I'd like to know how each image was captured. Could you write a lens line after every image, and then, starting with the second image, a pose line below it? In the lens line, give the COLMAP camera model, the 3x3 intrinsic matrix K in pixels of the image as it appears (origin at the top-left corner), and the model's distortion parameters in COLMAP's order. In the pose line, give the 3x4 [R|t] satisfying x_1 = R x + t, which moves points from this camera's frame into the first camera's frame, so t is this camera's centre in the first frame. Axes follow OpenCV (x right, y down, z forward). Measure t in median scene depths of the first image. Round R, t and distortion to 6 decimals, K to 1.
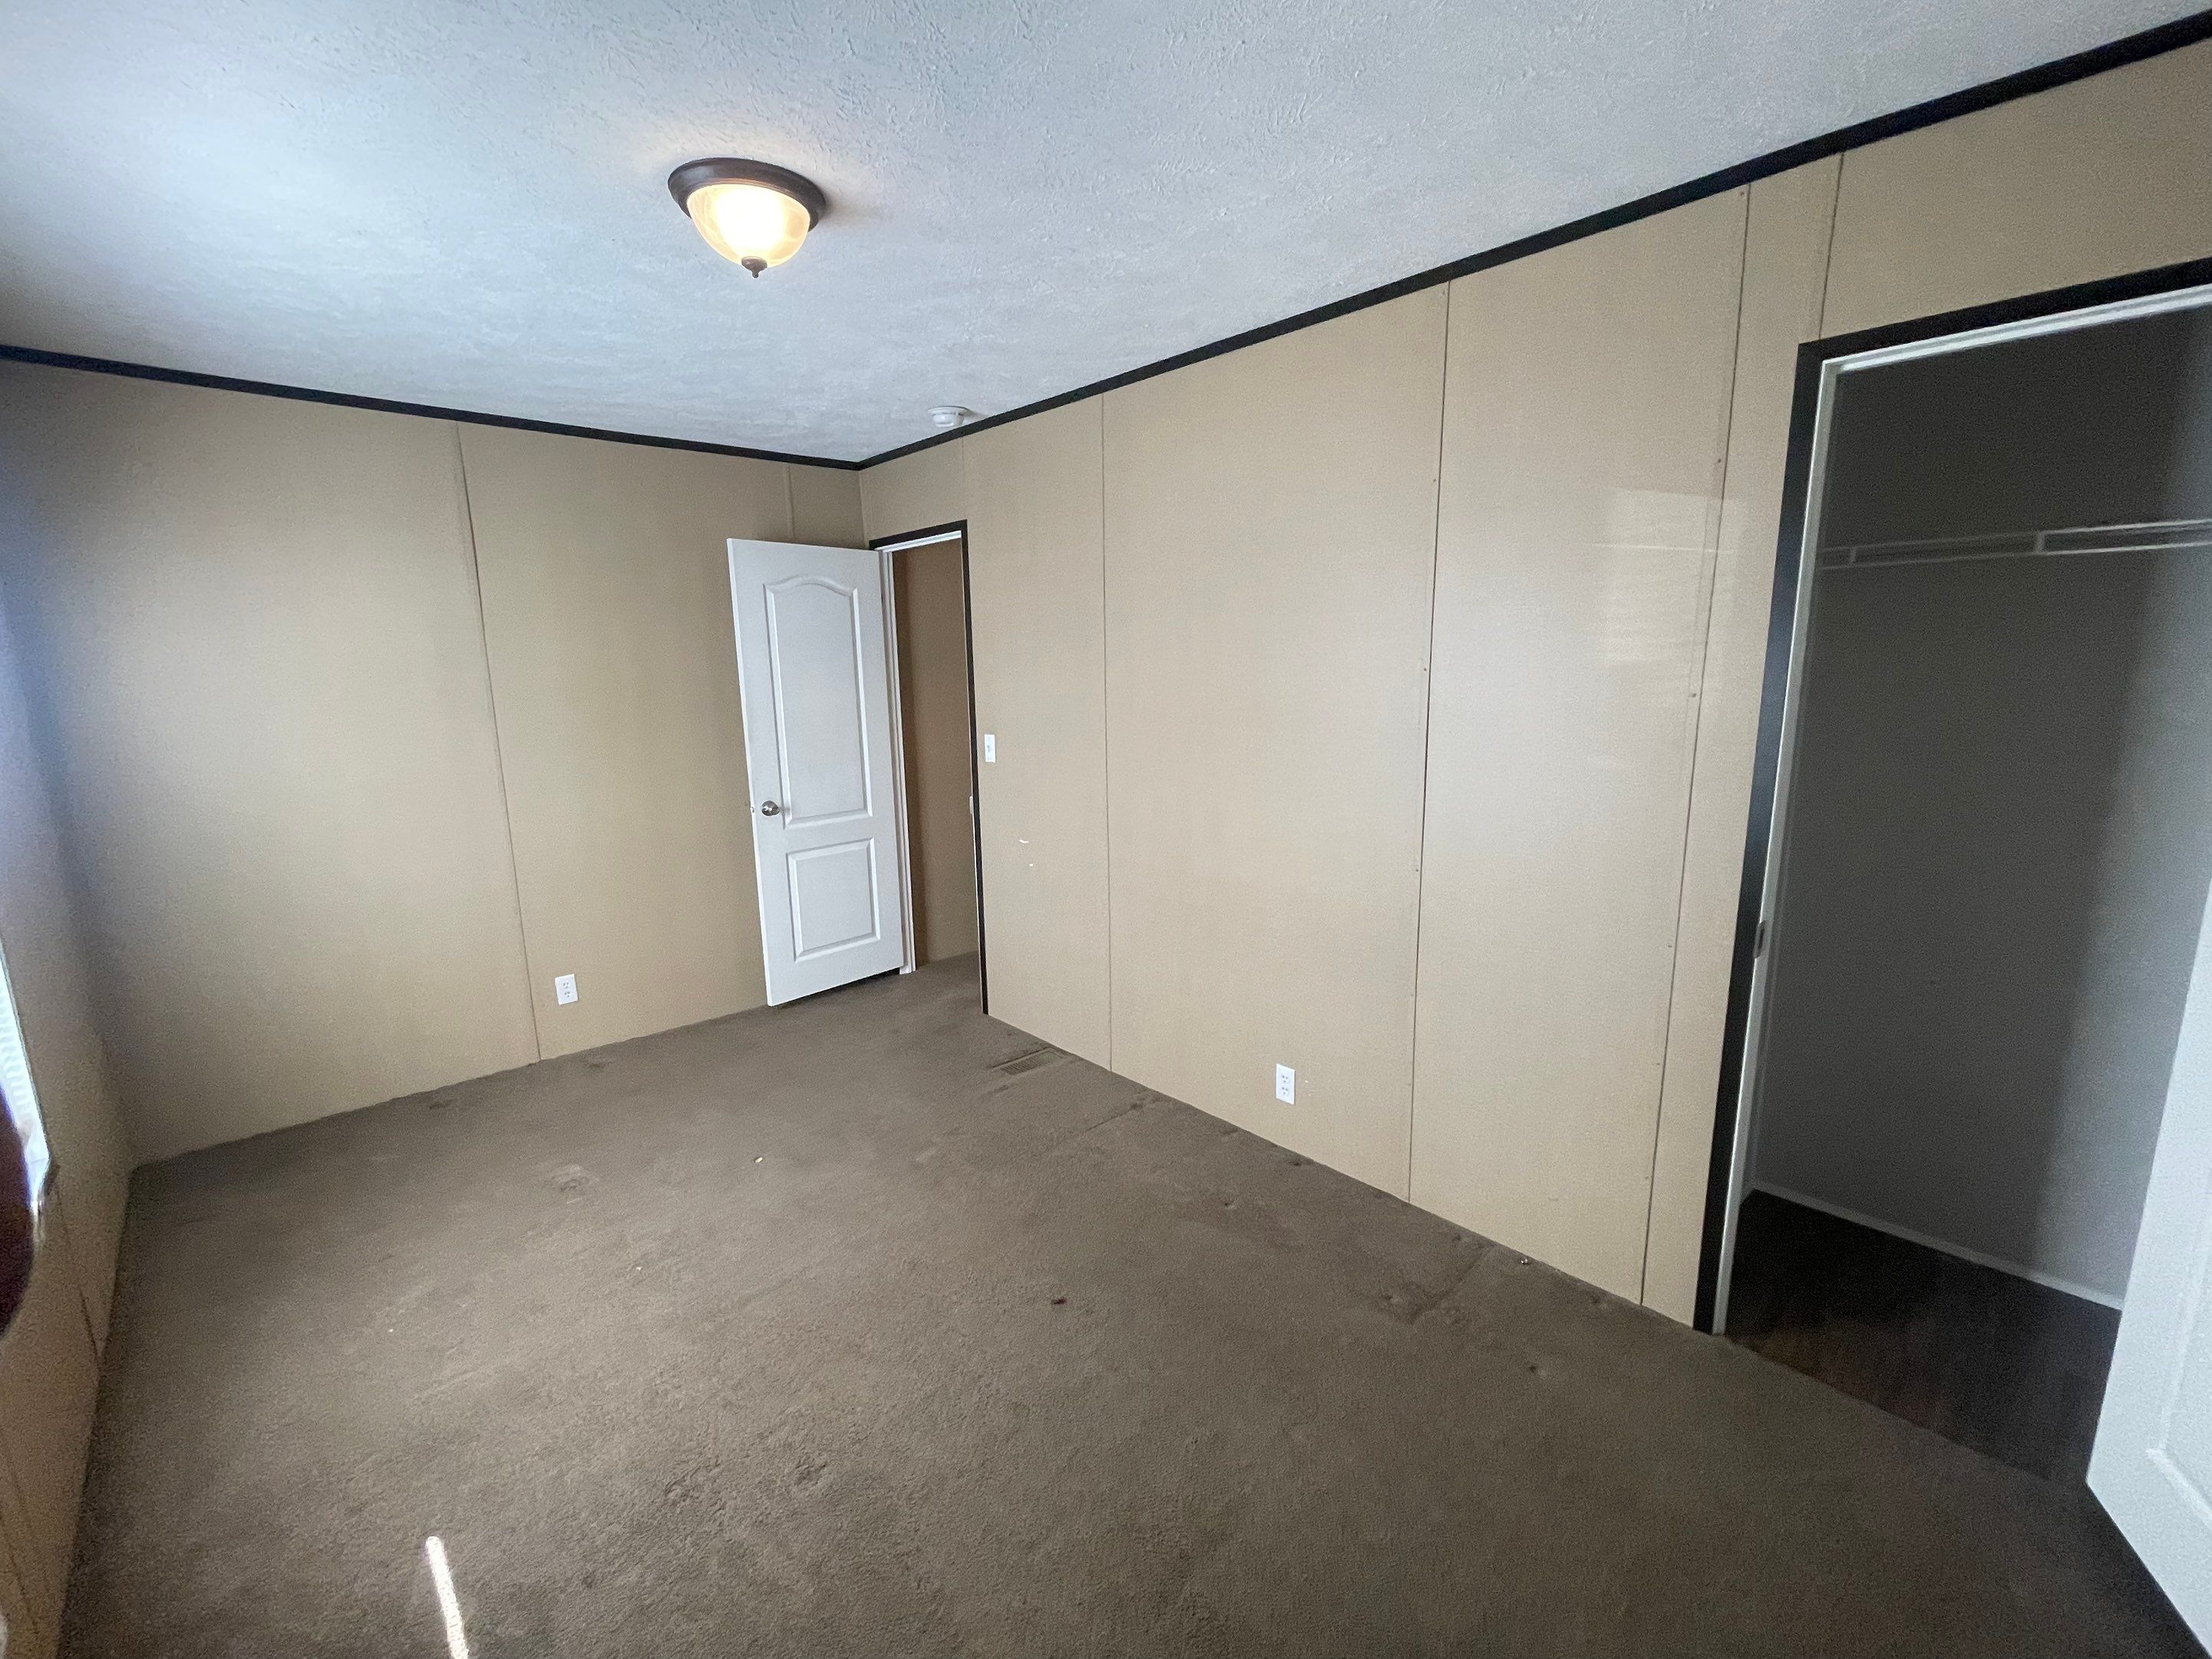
lens RADIAL K [[941.7, 0, 1106.0], [0, 941.7, 829.5], [0, 0, 1]] dist [-0.003688, -0.000199]
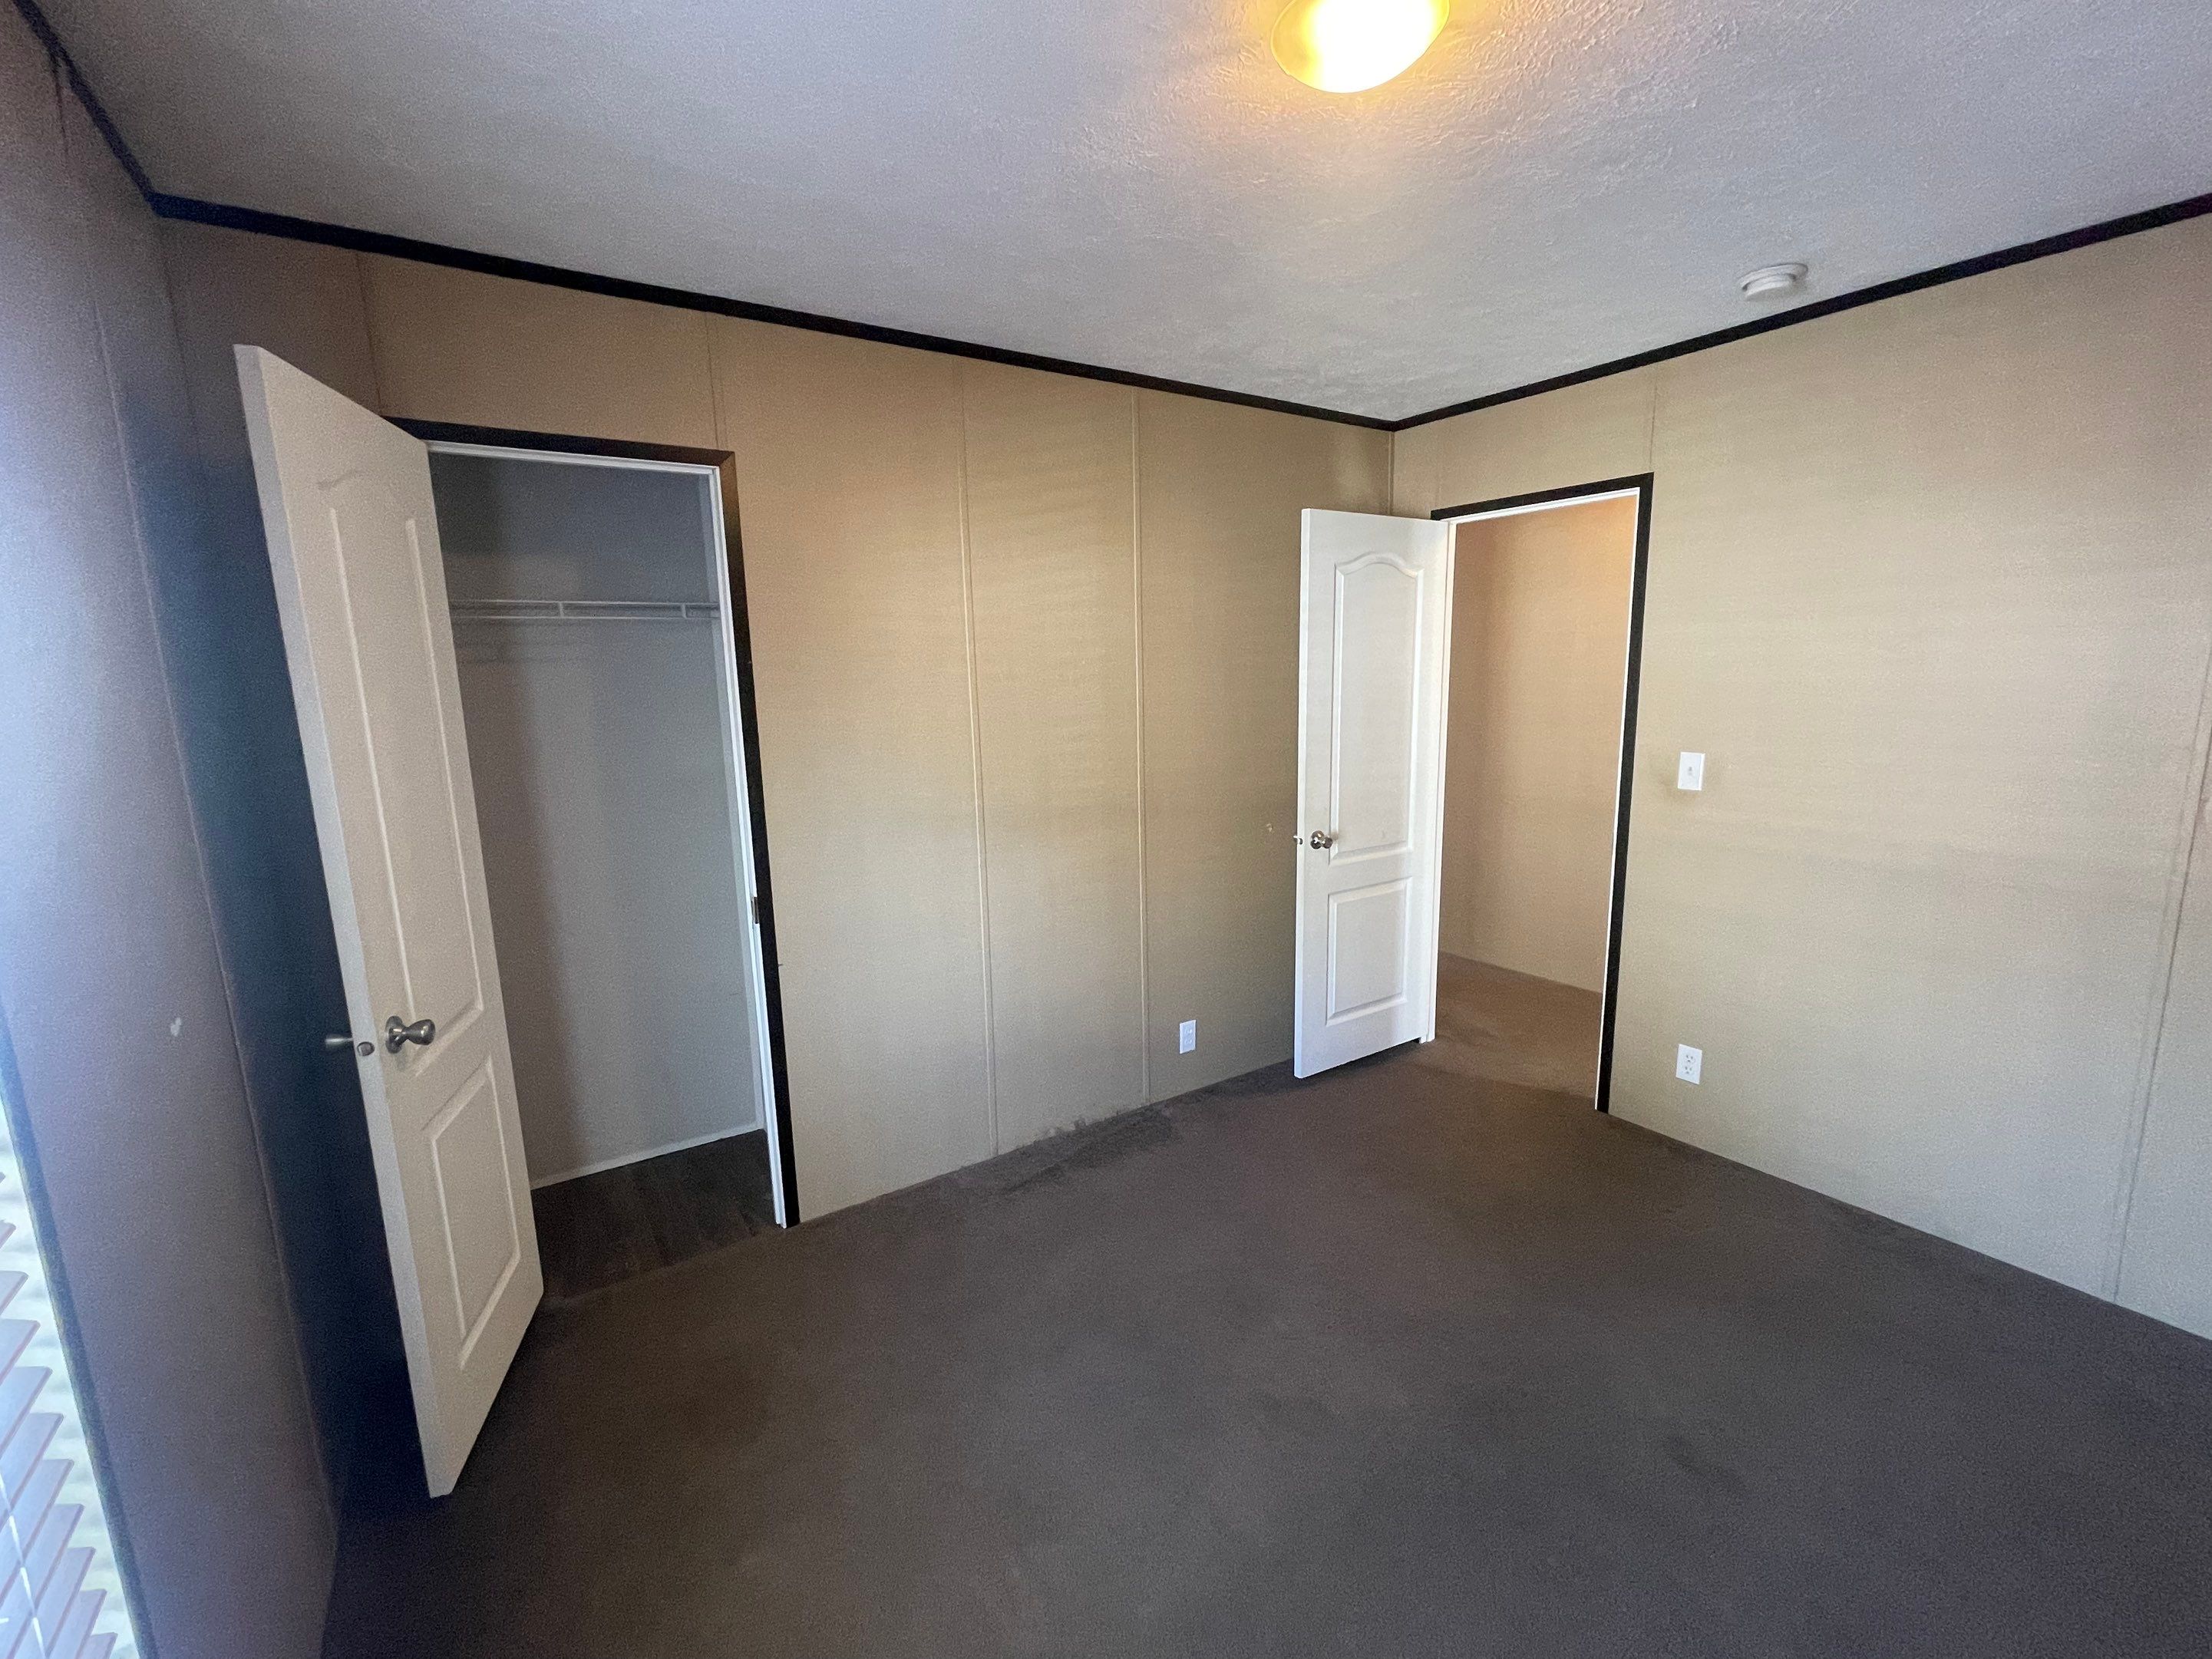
lens RADIAL K [[941.7, 0, 1106.0], [0, 941.7, 829.5], [0, 0, 1]] dist [-0.003688, -0.000199]
pose [[0.988207, 0.027671, -0.150606, -0.410962], [-0.029877, 0.999477, -0.012407, -0.014784], [0.150183, 0.016760, 0.988516, 0.162913]]
